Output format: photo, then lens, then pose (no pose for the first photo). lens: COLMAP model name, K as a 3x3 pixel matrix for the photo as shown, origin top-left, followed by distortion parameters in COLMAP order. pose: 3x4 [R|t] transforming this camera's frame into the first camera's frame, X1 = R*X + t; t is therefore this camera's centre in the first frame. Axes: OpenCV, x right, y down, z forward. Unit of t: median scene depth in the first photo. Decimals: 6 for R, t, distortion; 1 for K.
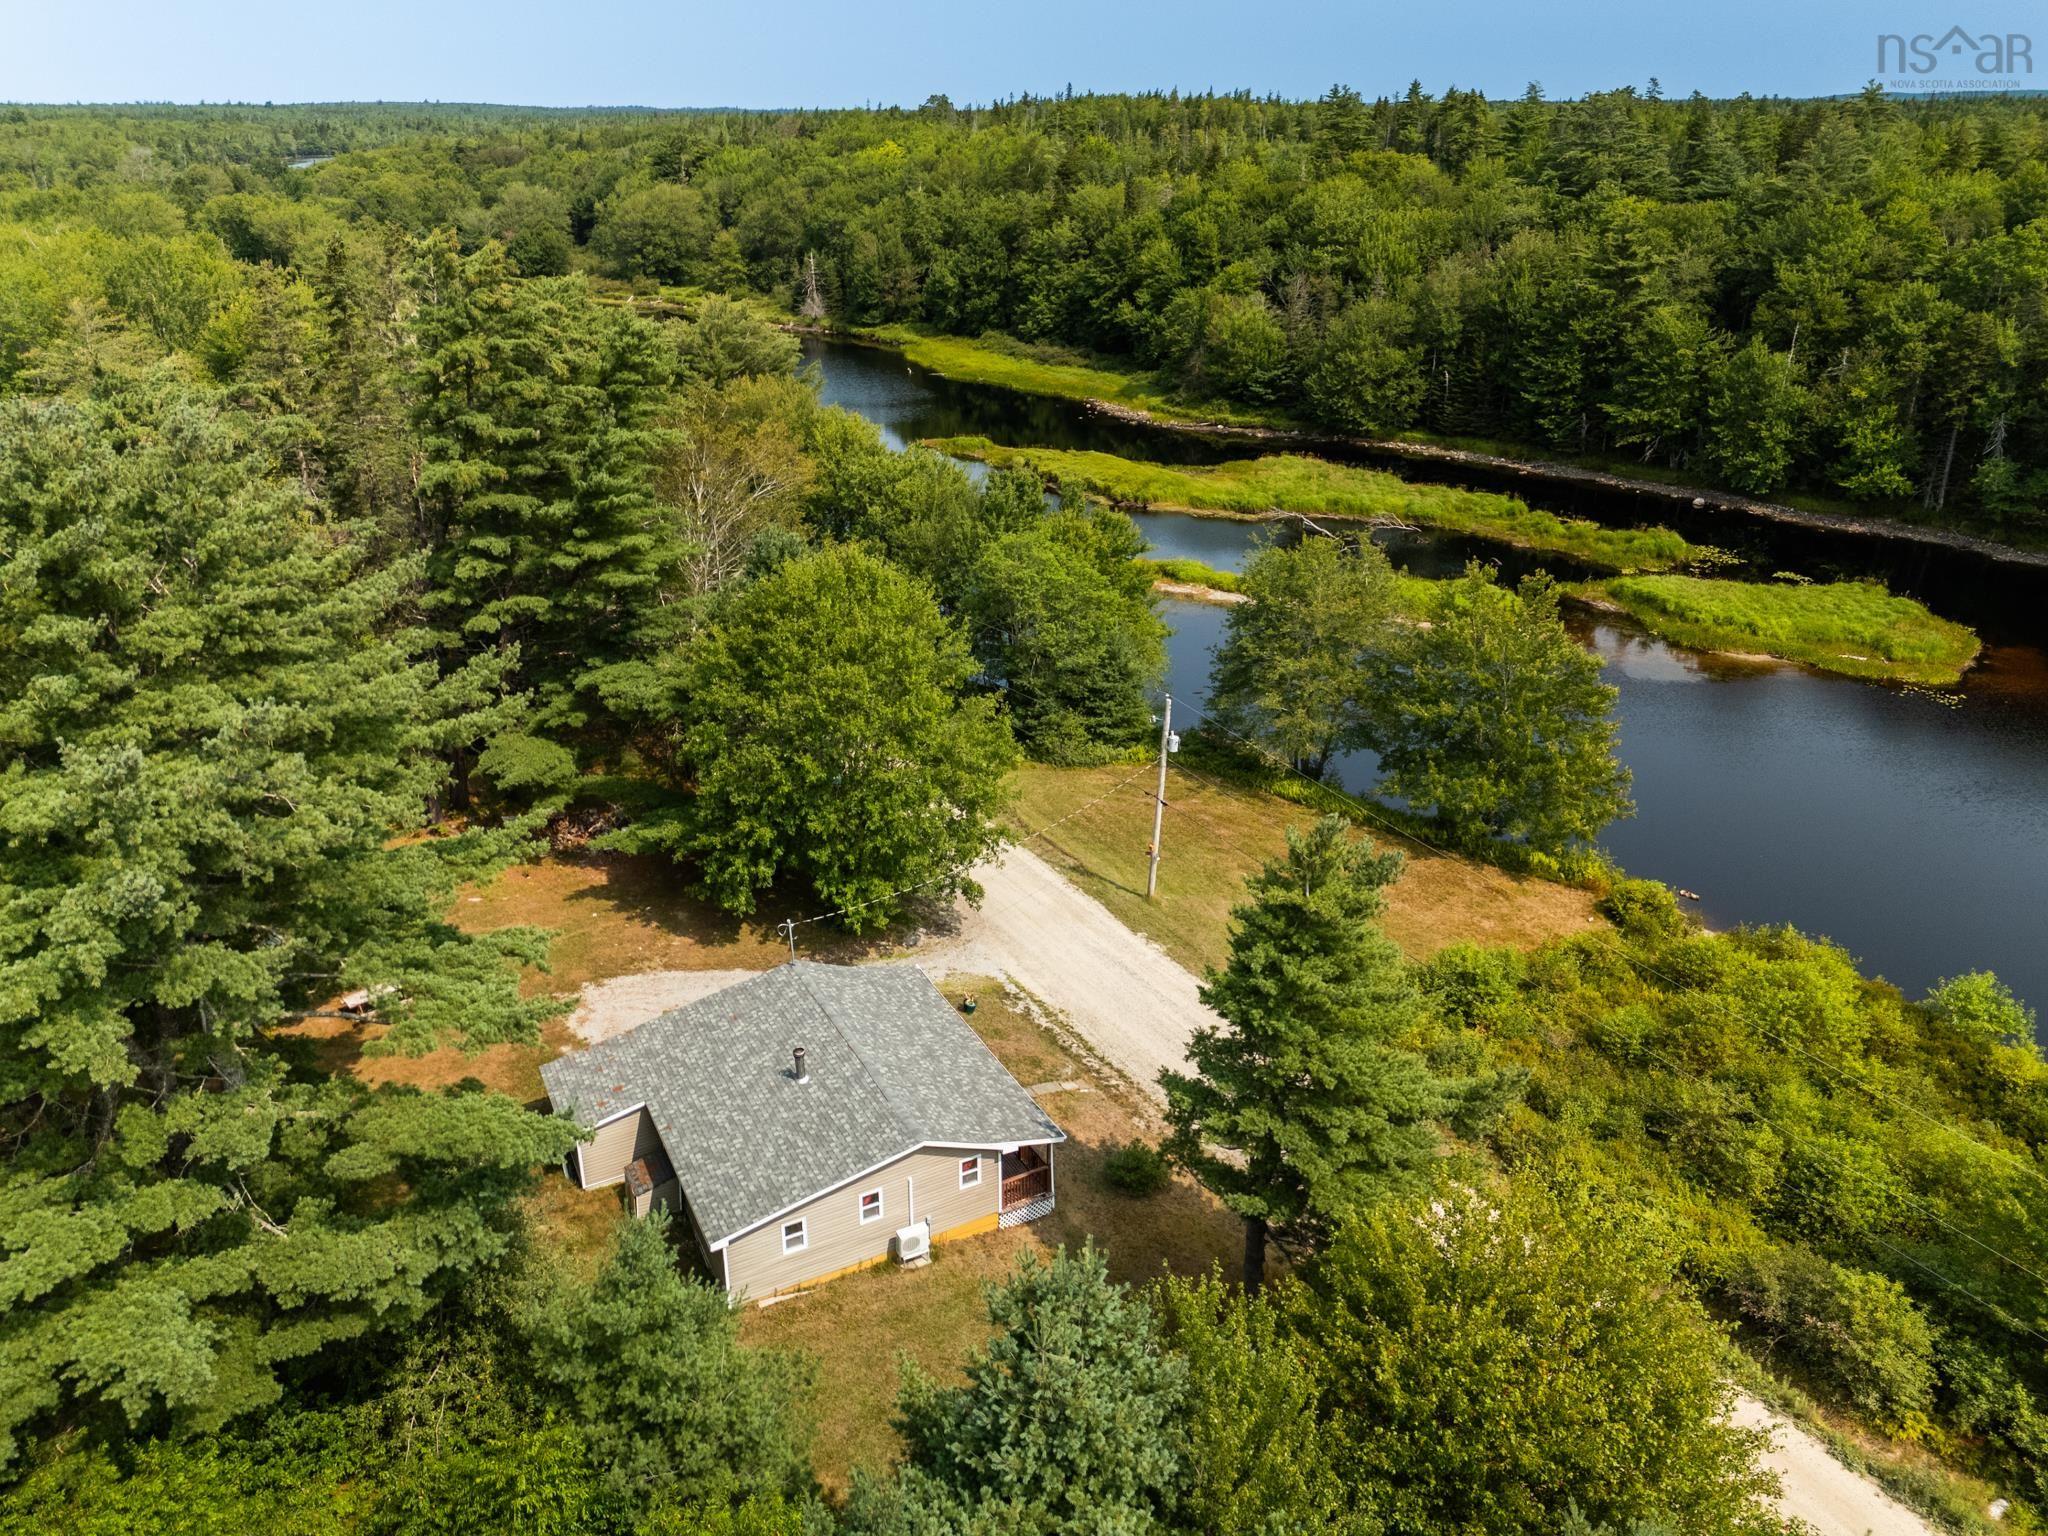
lens RADIAL K [[1466.2, 0, 1012.3], [0, 1466.2, 774.4], [0, 0, 1]] dist [0.087957, -0.070929]
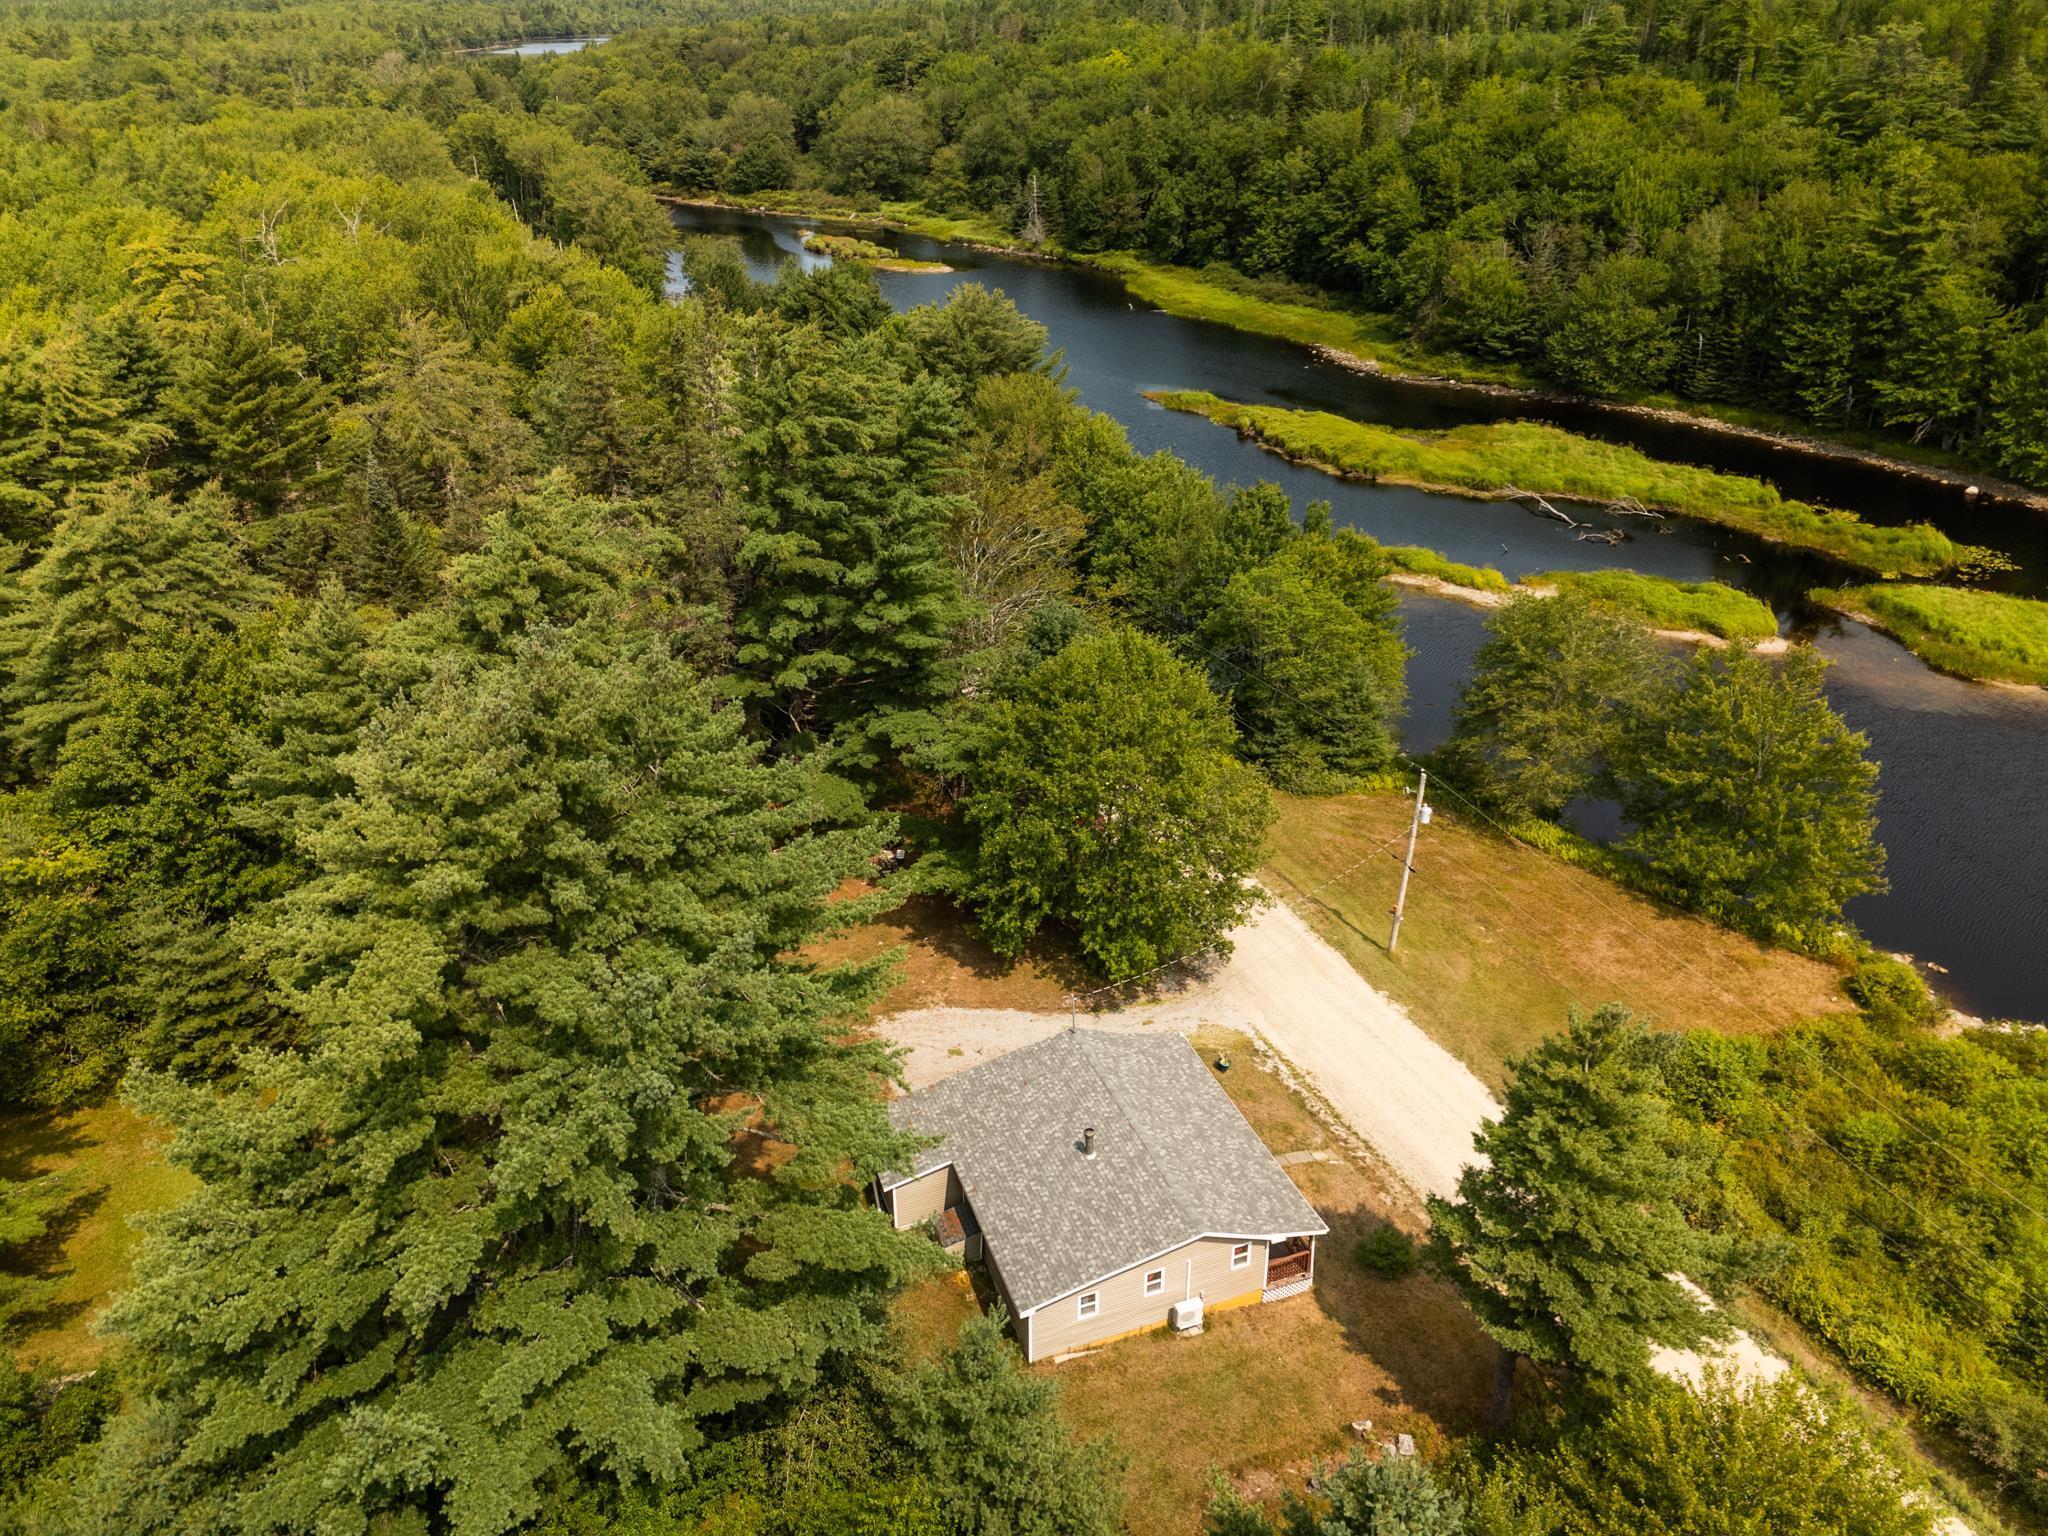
lens RADIAL K [[1466.2, 0, 1022.6], [0, 1466.2, 768.8], [0, 0, 1]] dist [0.087957, -0.070929]
pose [[0.992573, 0.050104, -0.110854, -0.062792], [-0.042312, 0.996538, 0.071564, -0.123384], [0.114056, -0.066342, 0.991257, -0.075867]]
